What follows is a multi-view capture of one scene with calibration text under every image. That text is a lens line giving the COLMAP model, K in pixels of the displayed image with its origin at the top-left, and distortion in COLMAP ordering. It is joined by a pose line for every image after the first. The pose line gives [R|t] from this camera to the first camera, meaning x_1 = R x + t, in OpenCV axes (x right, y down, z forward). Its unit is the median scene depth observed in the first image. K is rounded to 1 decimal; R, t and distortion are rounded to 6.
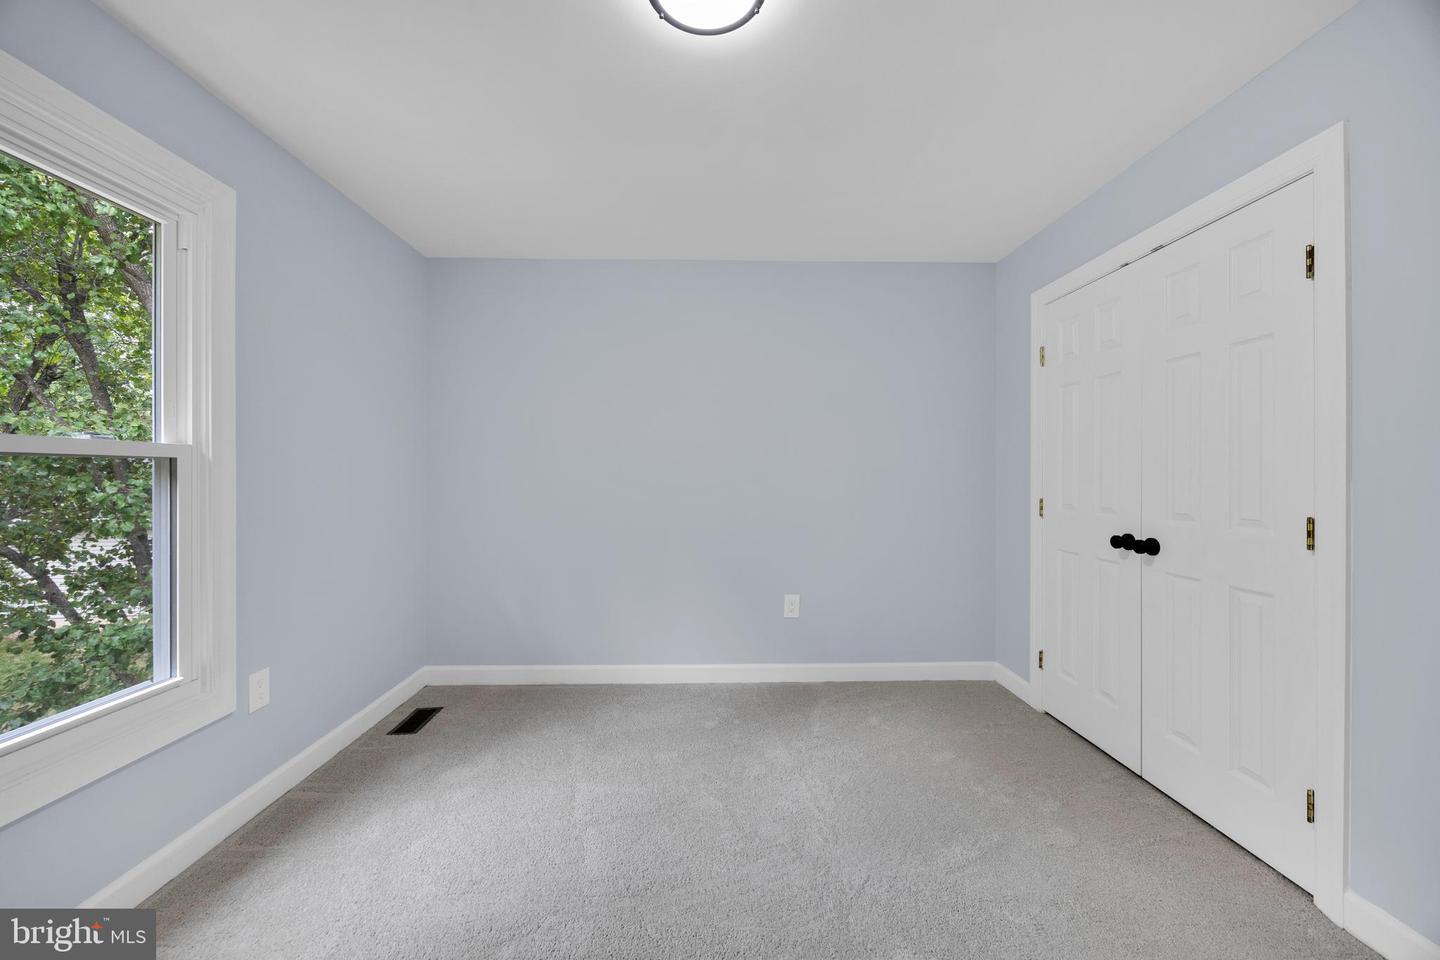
lens RADIAL K [[546.7, 0, 721.0], [0, 546.7, 475.8], [0, 0, 1]] dist [-0.004787, 0.000468]
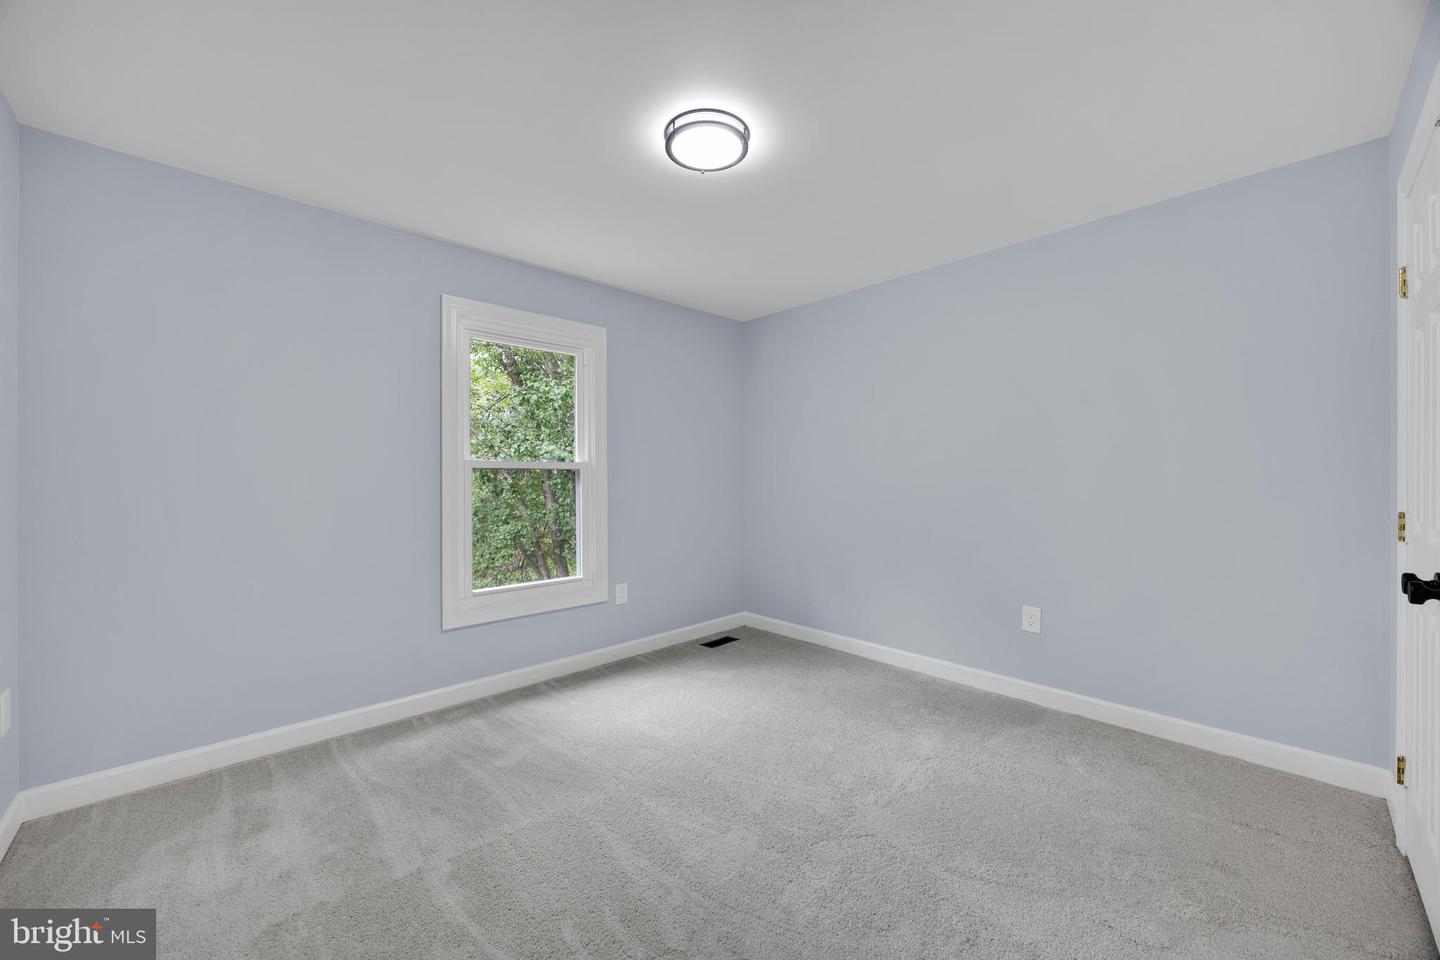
lens RADIAL K [[546.7, 0, 721.0], [0, 546.7, 475.8], [0, 0, 1]] dist [-0.004787, 0.000468]
pose [[0.668091, -0.003425, -0.744071, 0.683104], [0.003499, 0.999993, -0.001461, -0.001021], [0.744071, -0.001627, 0.668098, 0.014275]]
